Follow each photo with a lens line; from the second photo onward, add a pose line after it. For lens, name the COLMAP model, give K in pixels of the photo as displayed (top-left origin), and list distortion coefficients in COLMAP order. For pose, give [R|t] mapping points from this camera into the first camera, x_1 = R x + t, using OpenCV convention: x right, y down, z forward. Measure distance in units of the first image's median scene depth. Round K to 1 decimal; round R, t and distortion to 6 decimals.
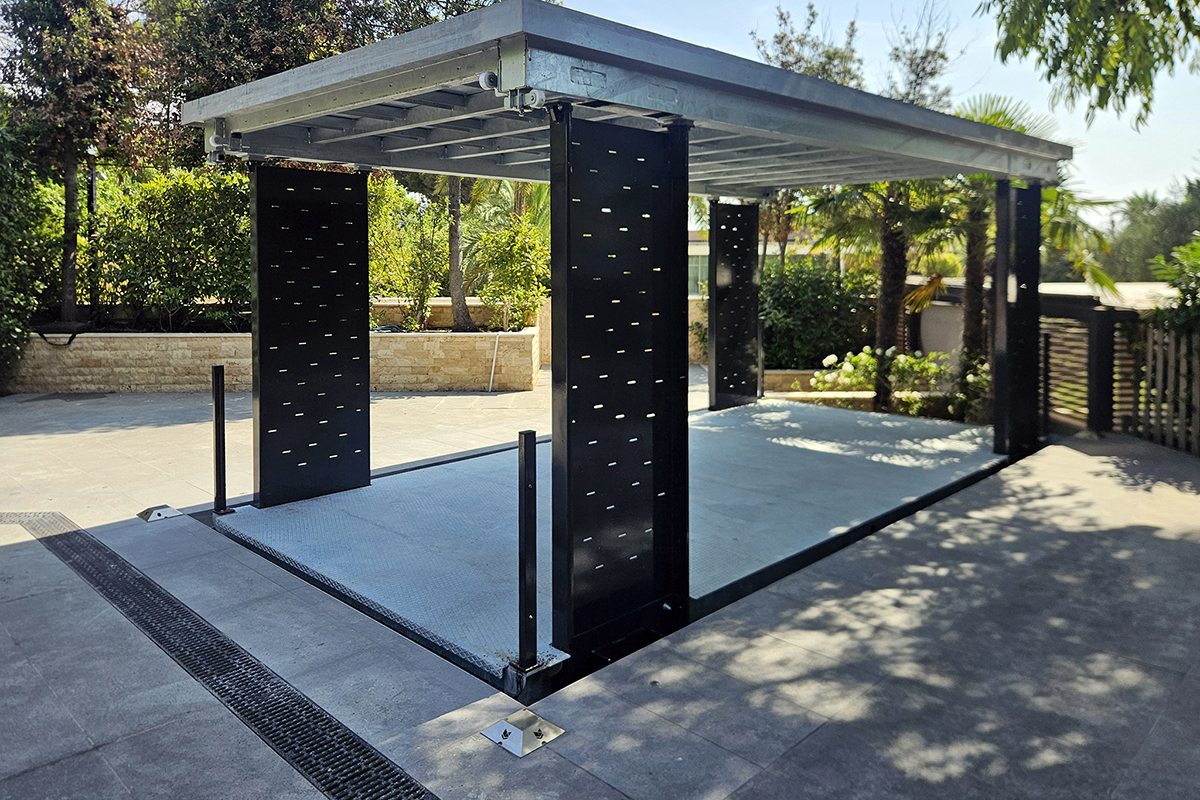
lens RADIAL K [[851.6, 0, 599.2], [0, 851.6, 302.9], [0, 0, 1]] dist [0.012117, 0.002051]
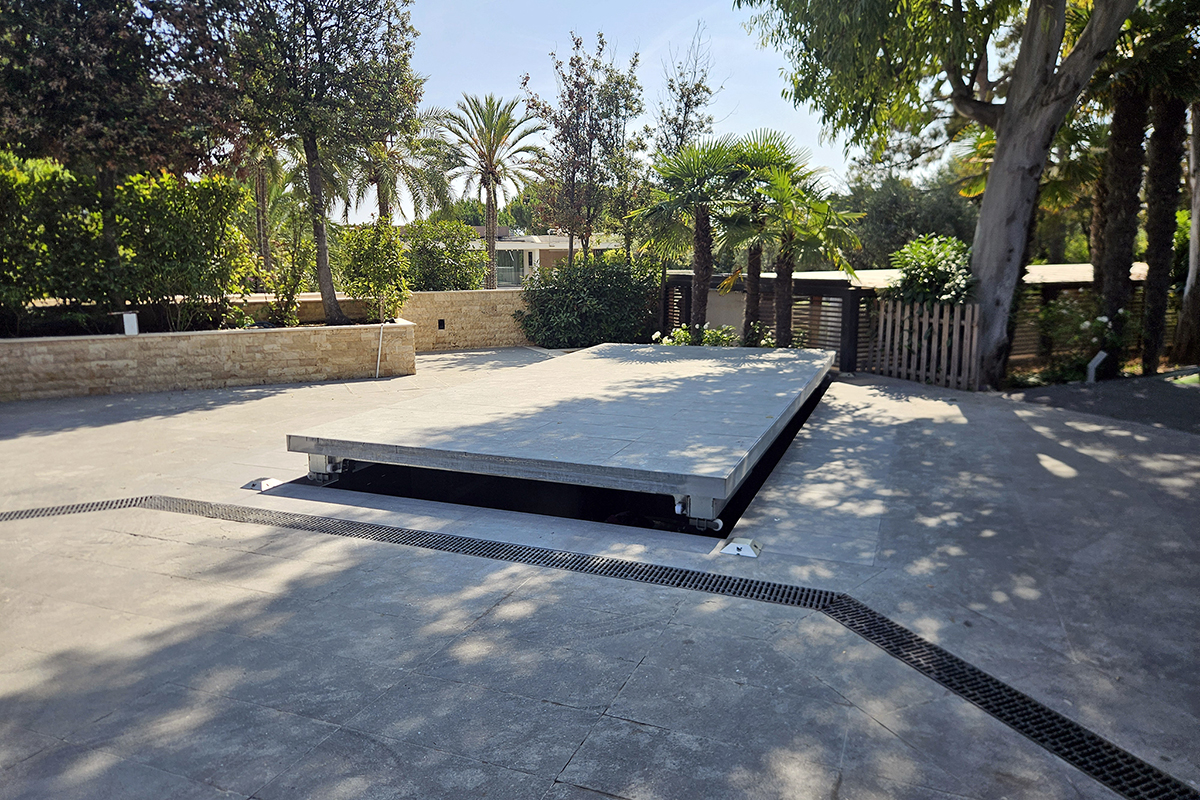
lens RADIAL K [[814.6, 0, 600.0], [0, 814.6, 400.0], [0, 0, 1]] dist [0.006641, -0.000499]
pose [[0.916287, -0.075245, 0.393391, -0.279882], [0.025878, 0.991264, 0.129326, 0.003150], [-0.399685, -0.108319, 0.910230, -0.085200]]
